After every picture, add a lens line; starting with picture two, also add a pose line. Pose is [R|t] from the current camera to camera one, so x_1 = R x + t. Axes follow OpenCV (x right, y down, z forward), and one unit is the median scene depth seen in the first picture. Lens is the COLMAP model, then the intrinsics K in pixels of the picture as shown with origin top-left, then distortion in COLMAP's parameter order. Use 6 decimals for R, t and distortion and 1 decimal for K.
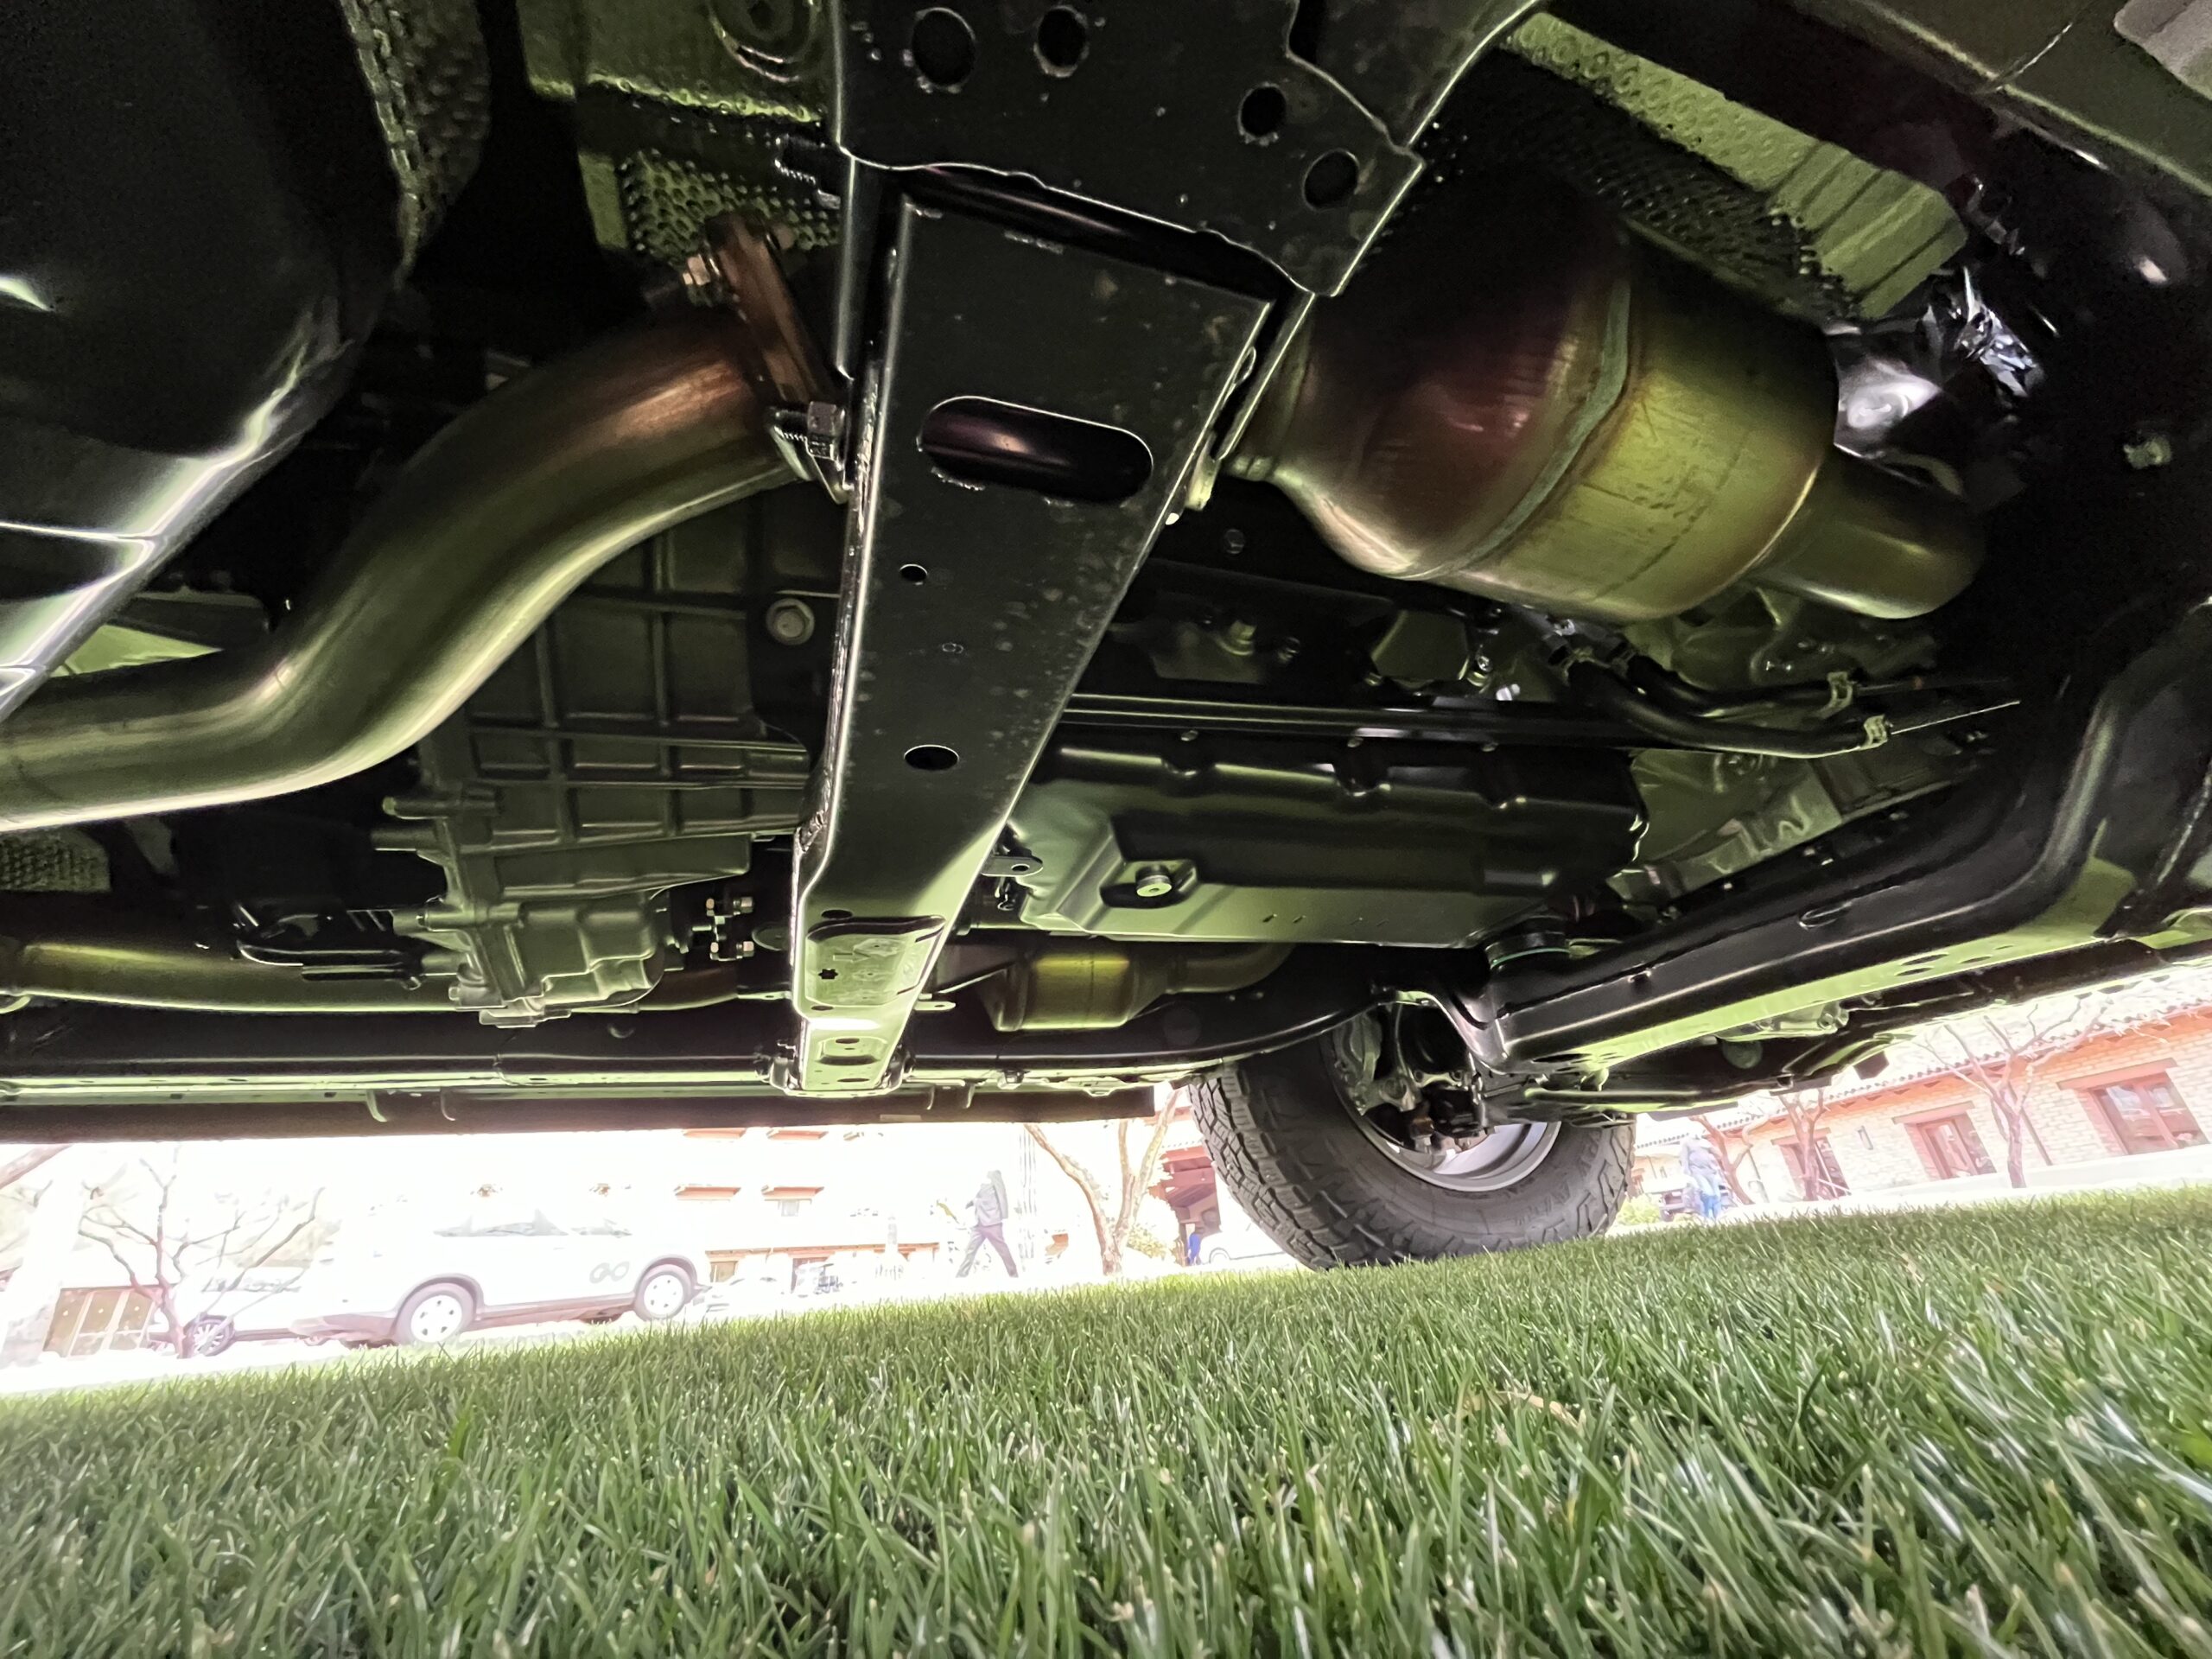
lens RADIAL K [[894.4, 0, 1100.4], [0, 894.4, 830.5], [0, 0, 1]] dist [-0.002835, -0.000169]
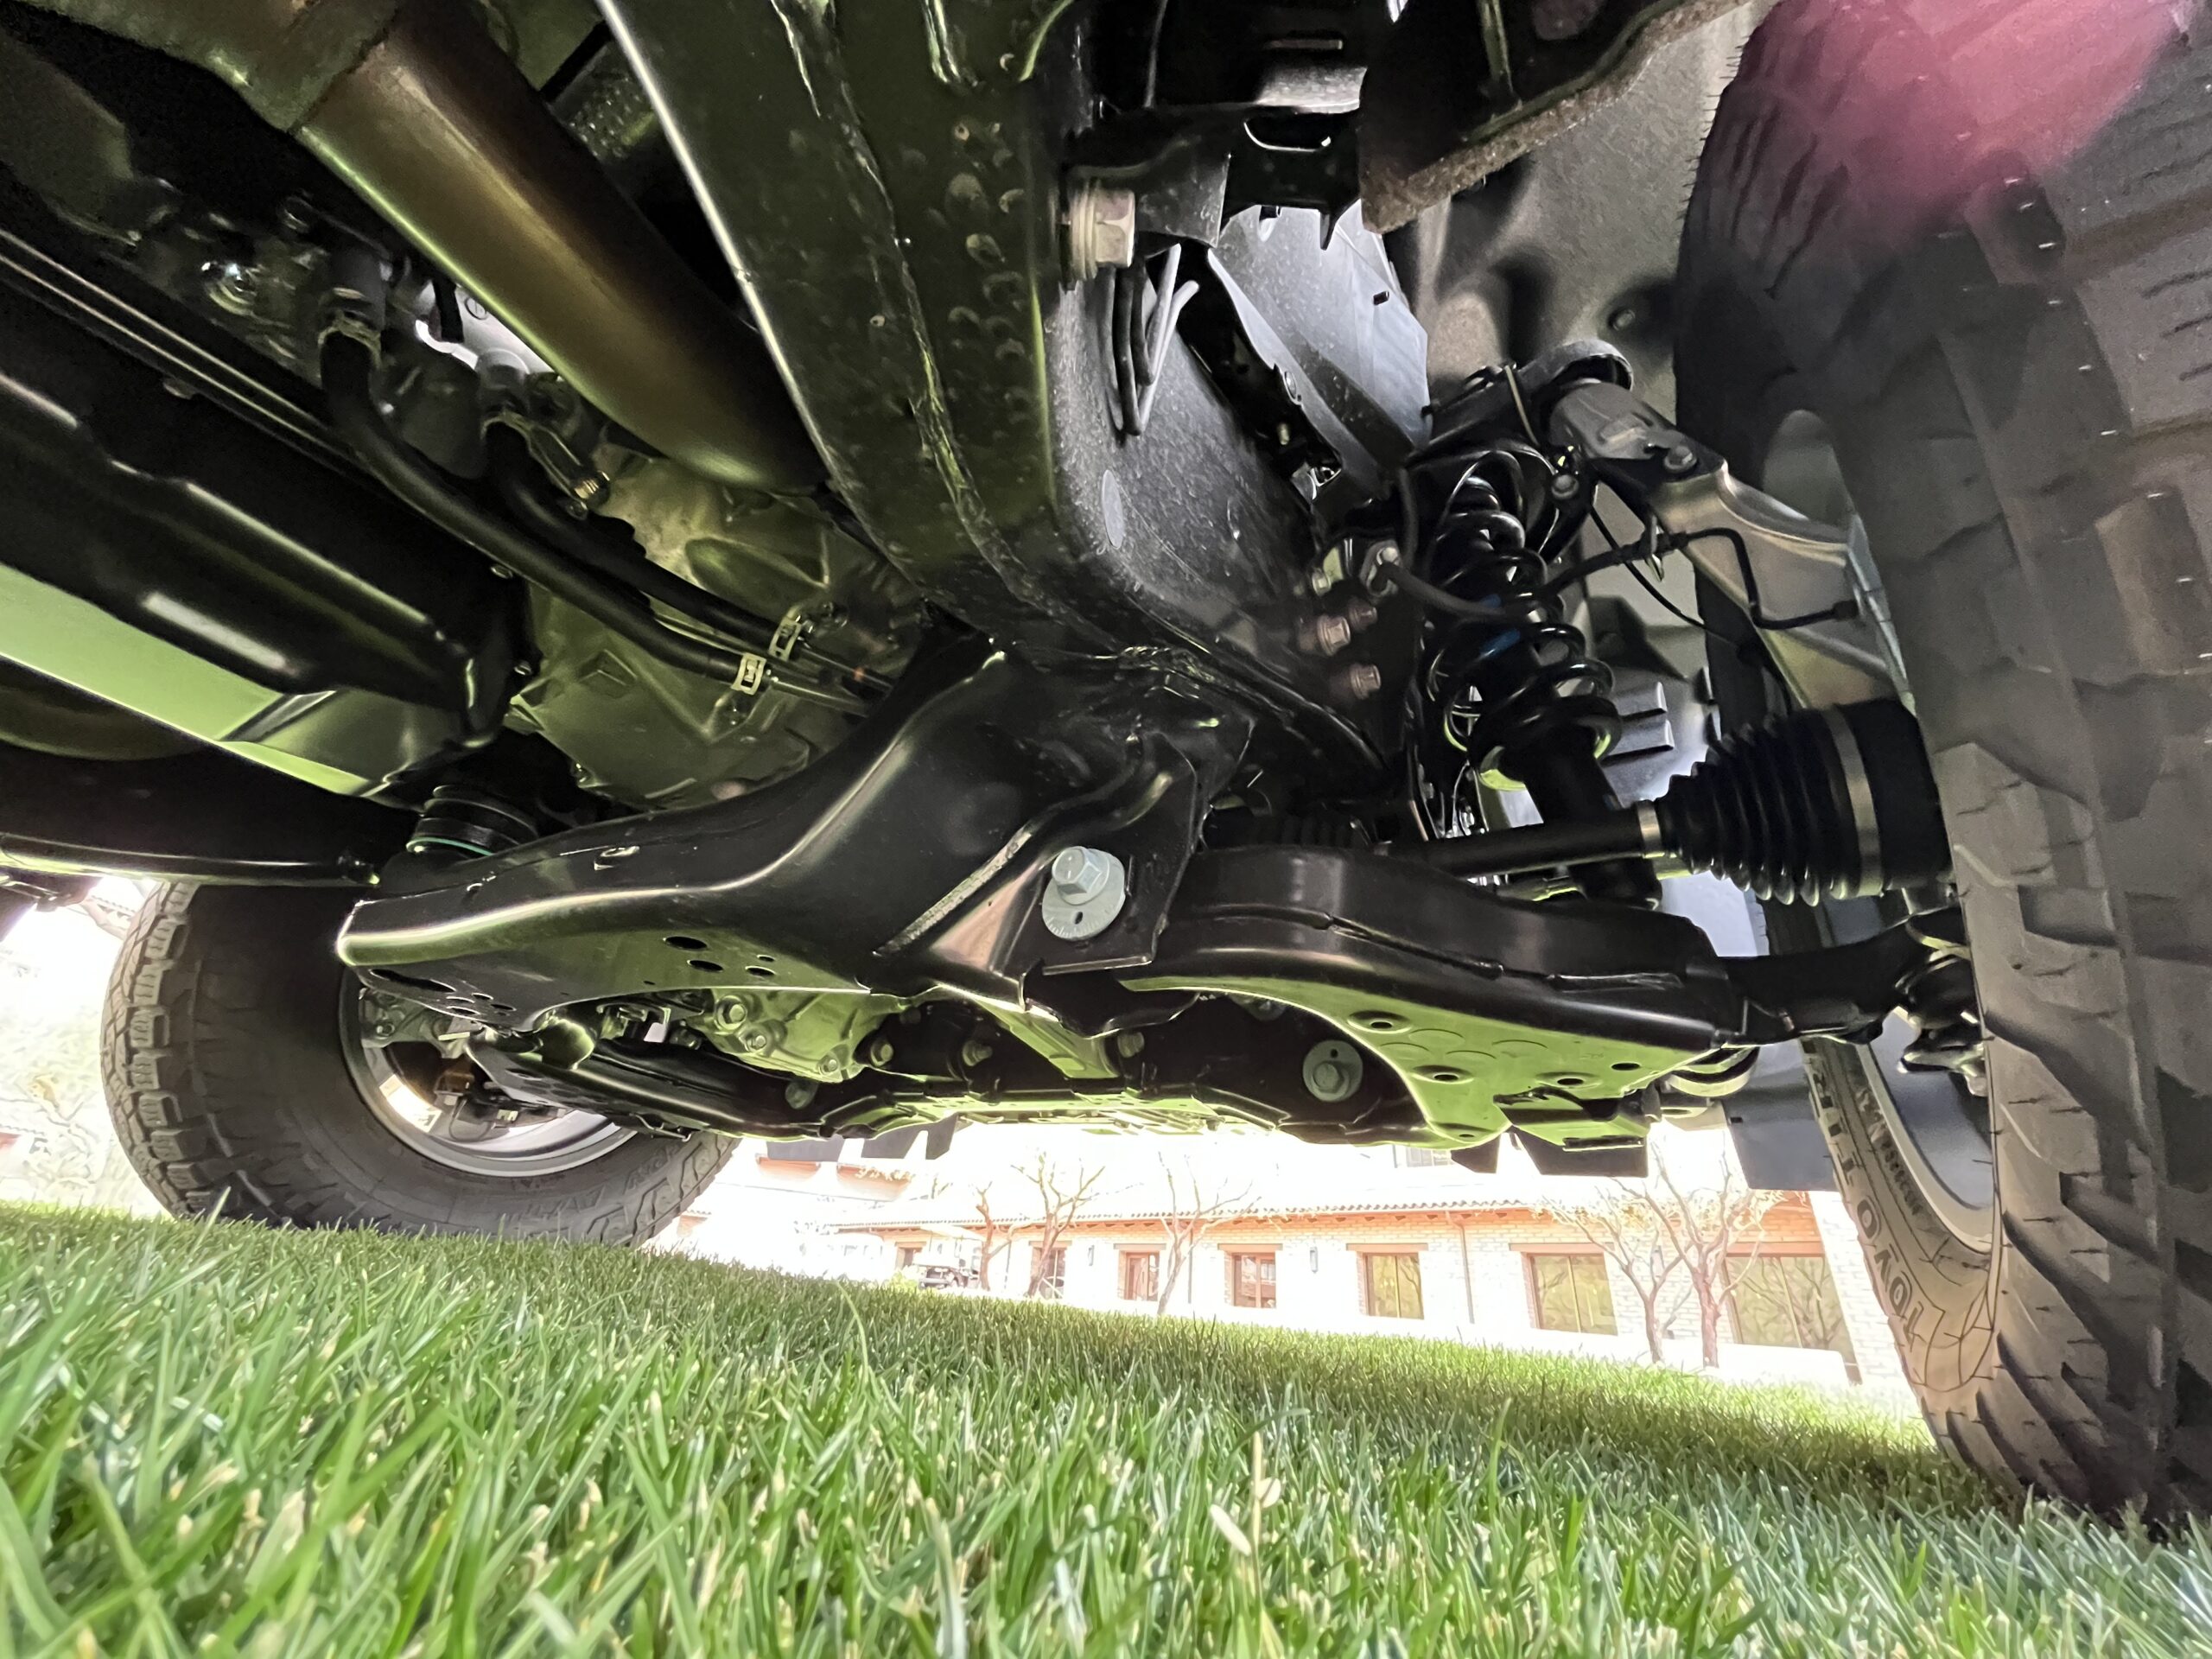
lens RADIAL K [[892.5, 0, 1104.8], [0, 892.5, 830.6], [0, 0, 1]] dist [-0.002381, -0.000140]
pose [[0.755566, 0.432408, 0.492081, 0.303710], [-0.415790, 0.897034, -0.149831, 0.004082], [-0.506201, -0.091395, 0.857559, 0.032312]]
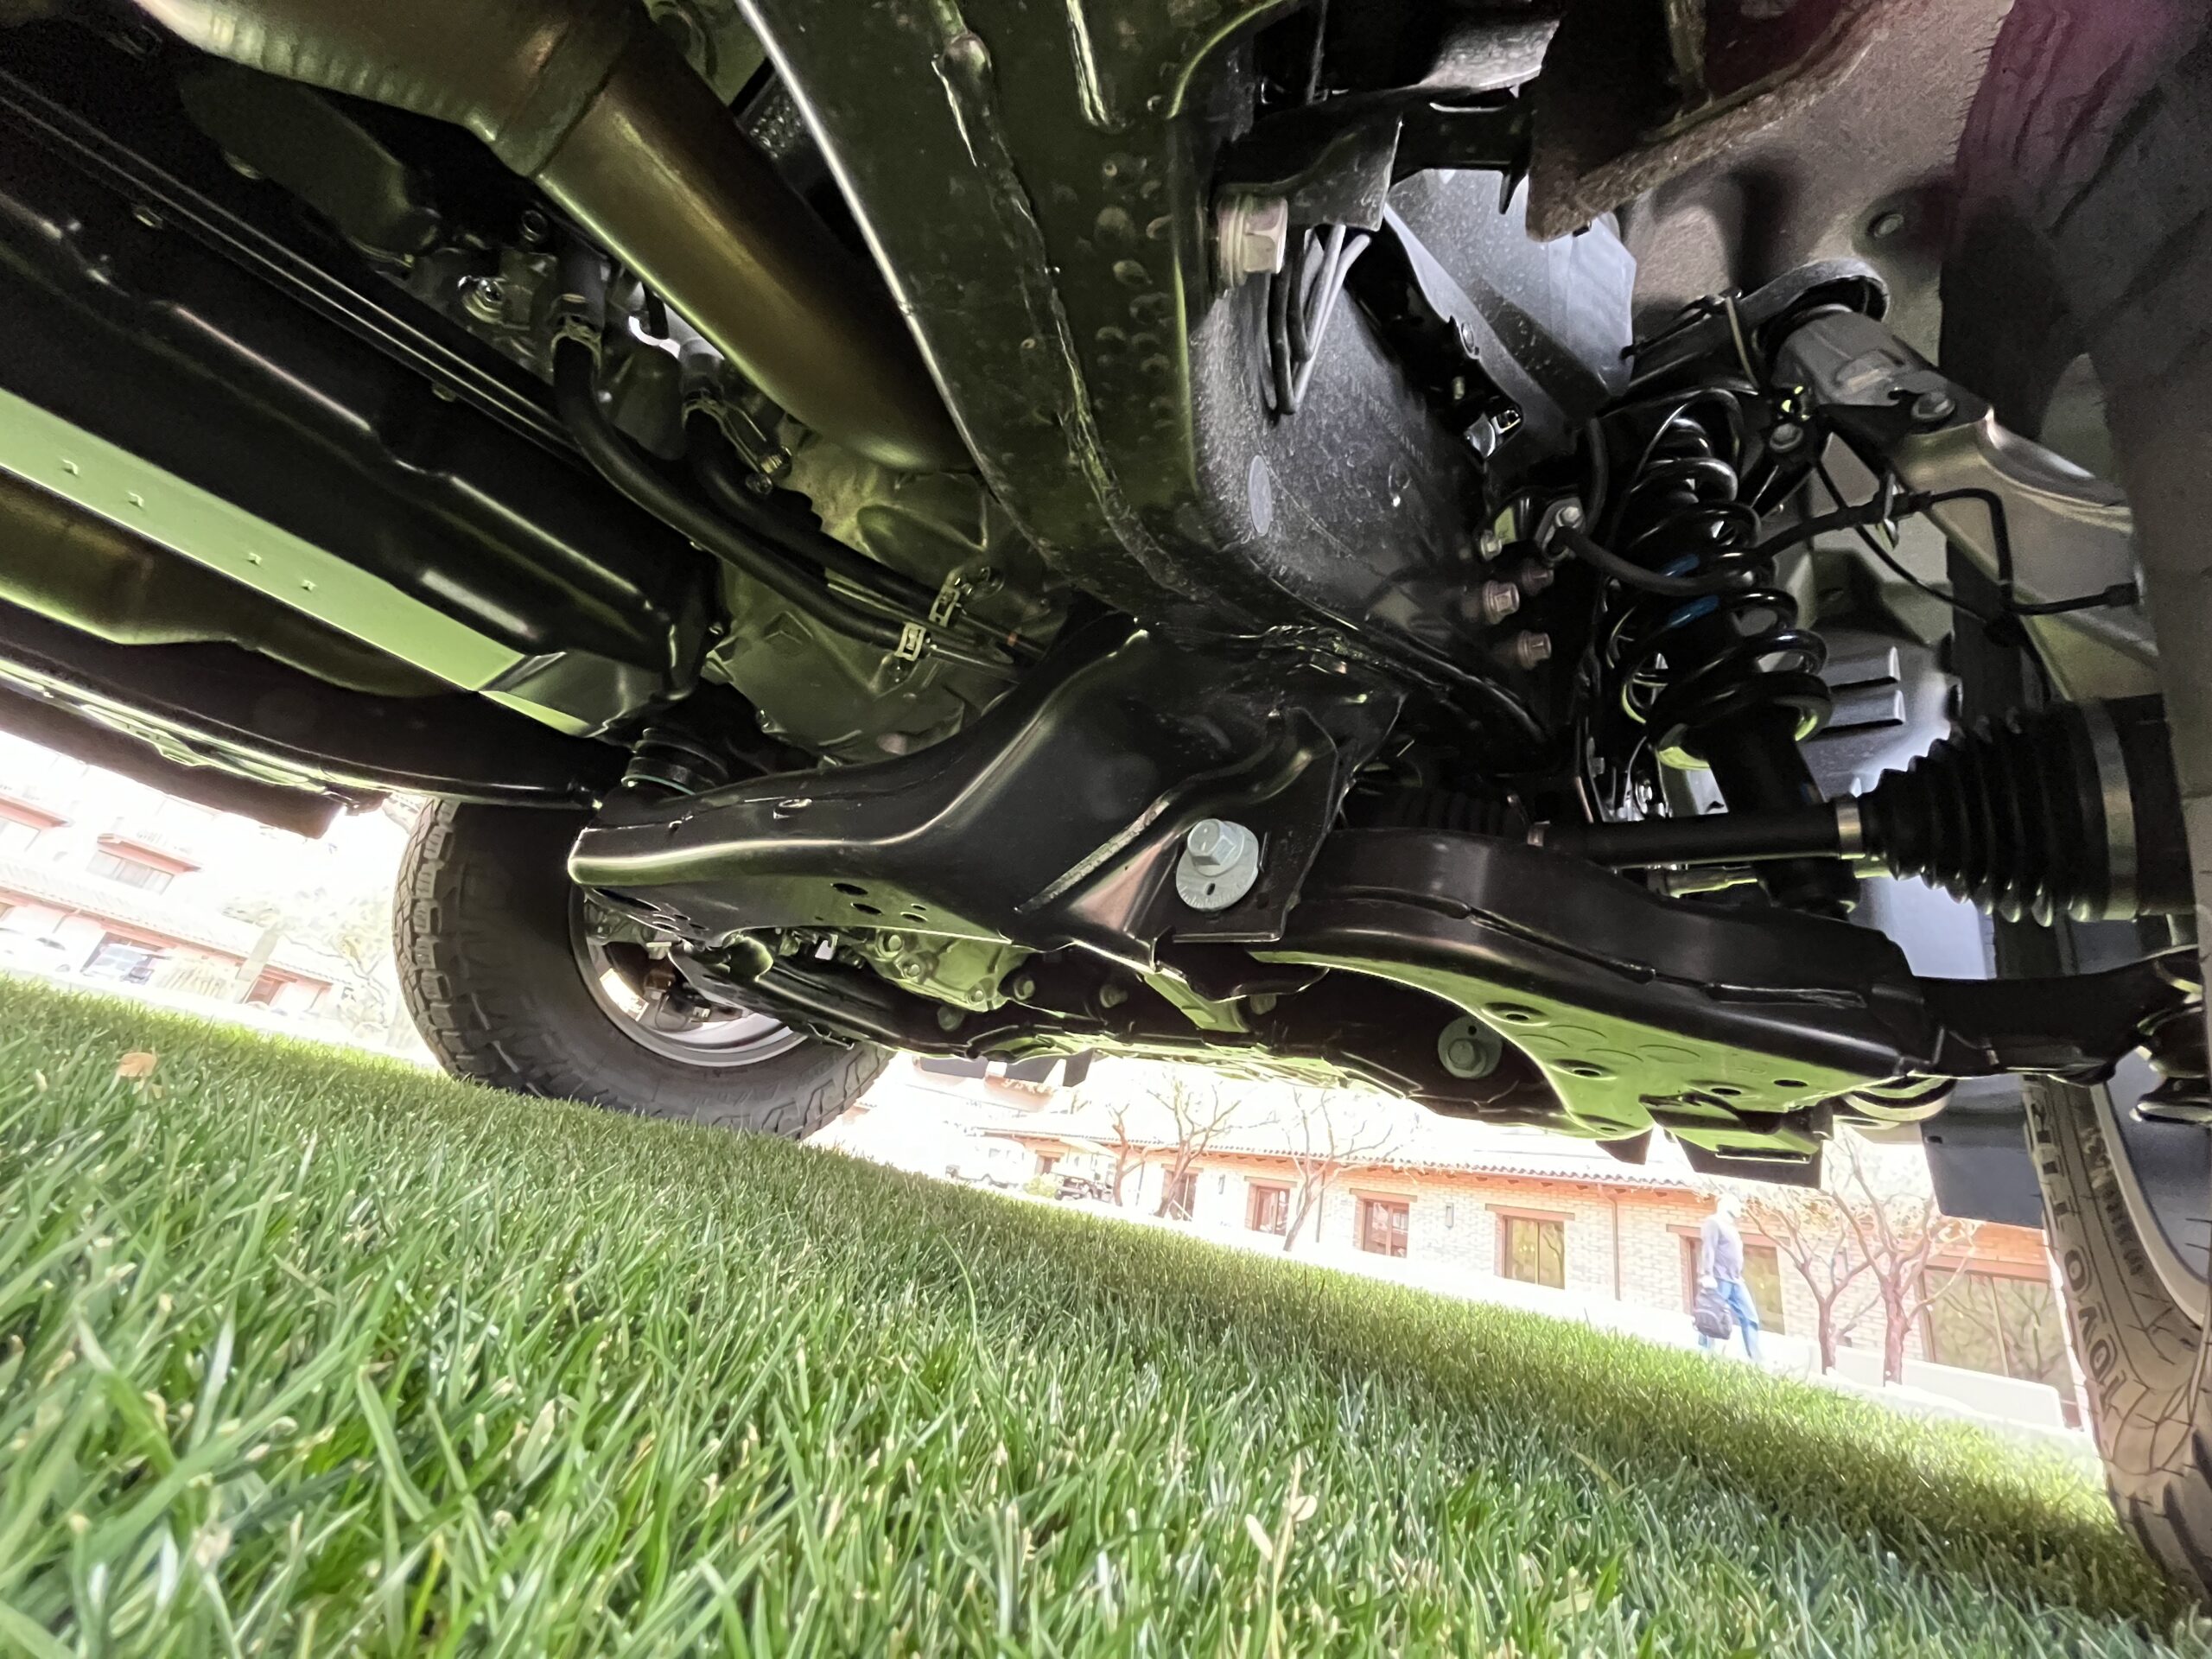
lens RADIAL K [[893.6, 0, 1105.5], [0, 893.6, 830.1], [0, 0, 1]] dist [-0.004150, 0.000052]
pose [[0.809009, 0.437480, 0.392575, 0.298027], [-0.471832, 0.881630, -0.010136, -0.010352], [-0.350540, -0.177029, 0.919664, 0.024289]]
